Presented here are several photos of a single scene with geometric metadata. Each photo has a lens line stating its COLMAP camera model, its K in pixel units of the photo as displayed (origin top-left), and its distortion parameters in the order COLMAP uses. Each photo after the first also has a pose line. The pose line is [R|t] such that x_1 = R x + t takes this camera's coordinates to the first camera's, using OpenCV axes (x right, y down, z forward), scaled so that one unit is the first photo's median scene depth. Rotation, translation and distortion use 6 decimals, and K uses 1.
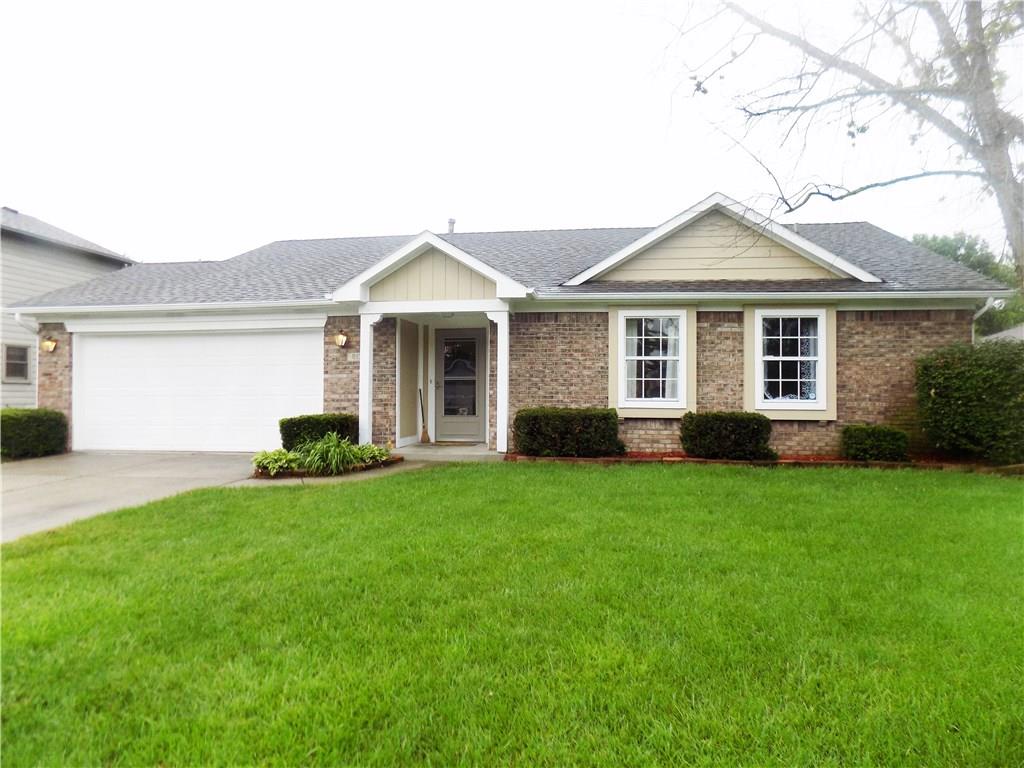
lens RADIAL K [[673.8, 0, 514.7], [0, 673.8, 400.0], [0, 0, 1]] dist [-0.090208, 0.078404]
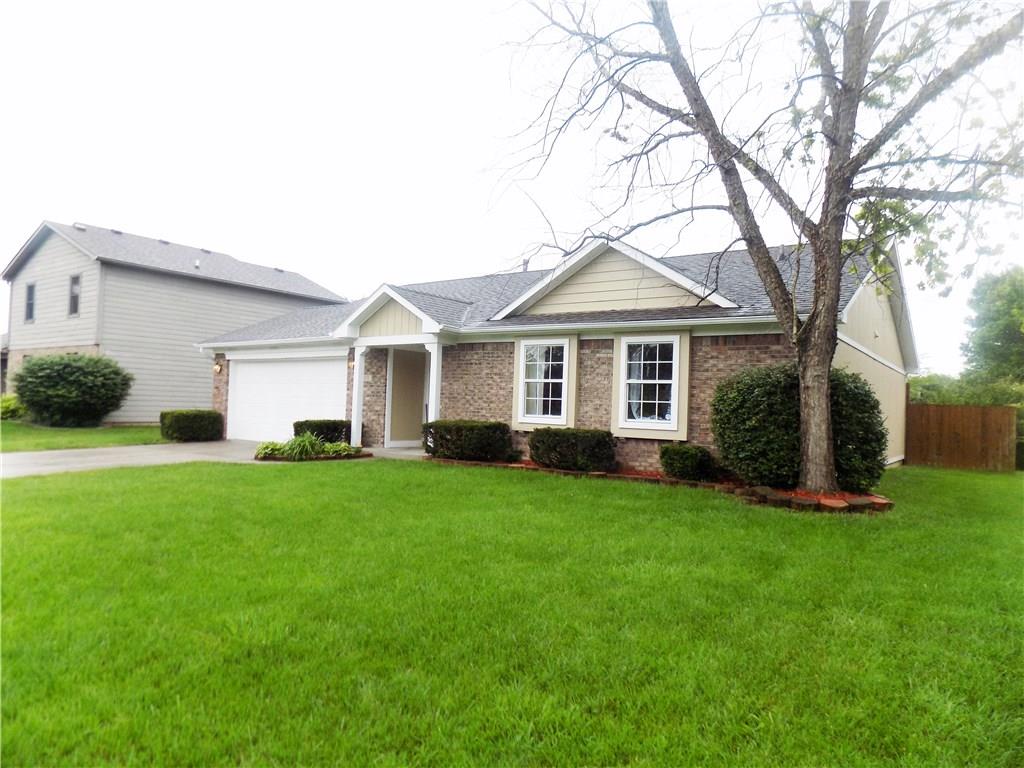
lens RADIAL K [[686.5, 0, 518.8], [0, 686.5, 390.9], [0, 0, 1]] dist [-0.074748, 0.075874]
pose [[0.891537, 0.015984, -0.452666, 0.707339], [-0.038857, 0.998392, -0.041276, 0.006353], [0.451279, 0.054388, 0.890724, -0.079690]]
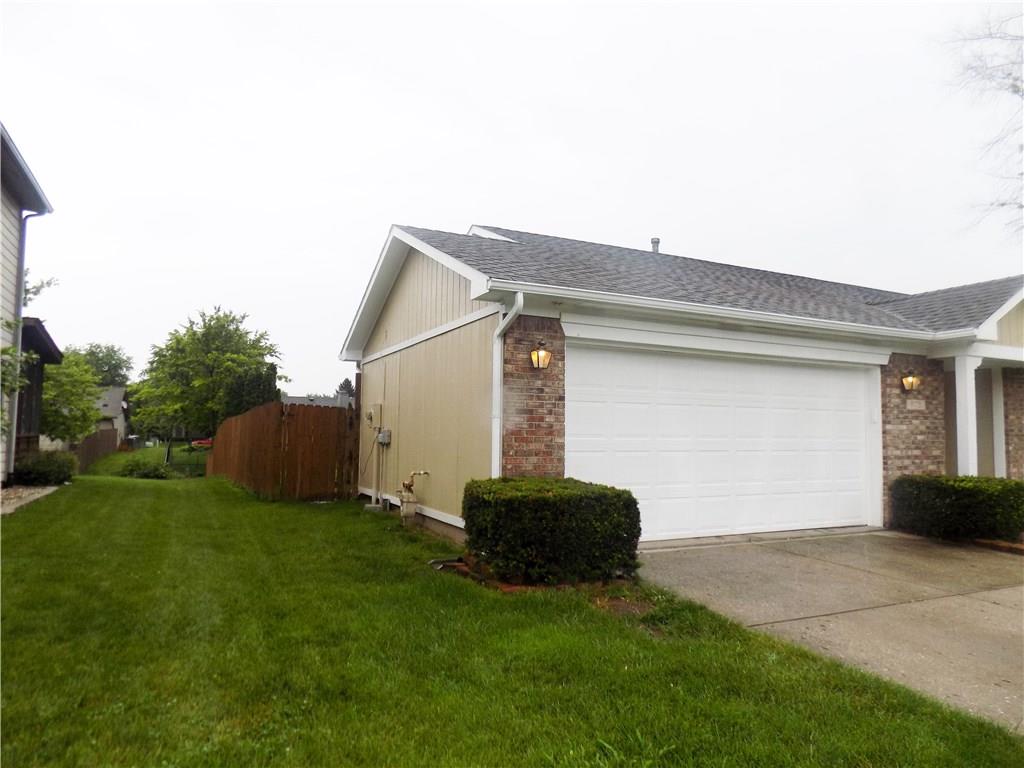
lens RADIAL K [[686.5, 0, 518.8], [0, 686.5, 390.9], [0, 0, 1]] dist [-0.074748, 0.075874]
pose [[0.828717, 0.048520, 0.557561, -1.190366], [-0.007307, 0.997088, -0.075907, -0.015455], [-0.559620, 0.058831, 0.826658, 0.630405]]
